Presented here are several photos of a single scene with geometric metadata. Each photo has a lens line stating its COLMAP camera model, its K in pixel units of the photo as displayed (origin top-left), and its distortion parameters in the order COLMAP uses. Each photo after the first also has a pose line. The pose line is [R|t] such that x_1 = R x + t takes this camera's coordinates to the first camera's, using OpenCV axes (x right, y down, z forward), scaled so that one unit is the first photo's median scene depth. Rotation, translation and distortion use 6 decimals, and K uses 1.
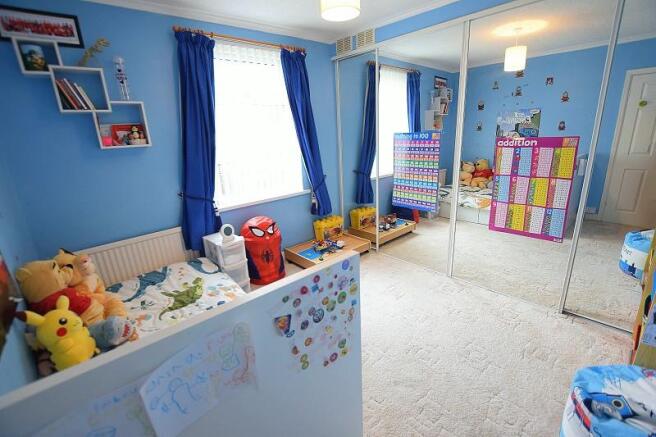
lens RADIAL K [[293.0, 0, 329.2], [0, 293.0, 219.5], [0, 0, 1]] dist [-0.028401, 0.001054]
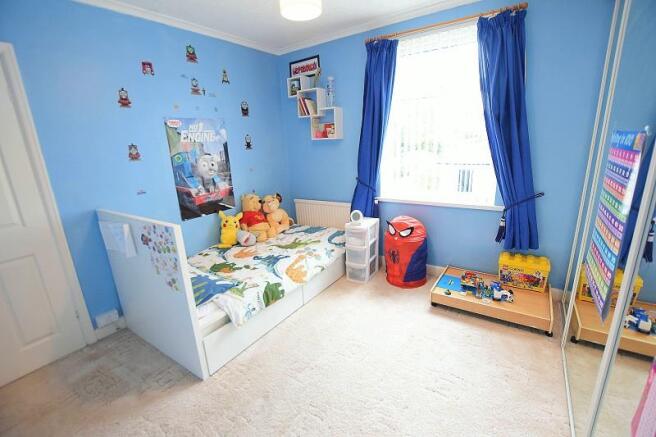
lens RADIAL K [[293.0, 0, 328.6], [0, 293.0, 220.0], [0, 0, 1]] dist [-0.028401, 0.001054]
pose [[0.251530, 0.291356, -0.922954, 0.735791], [-0.241277, 0.942382, 0.231735, -0.199452], [0.937293, 0.164400, 0.307335, 0.585741]]
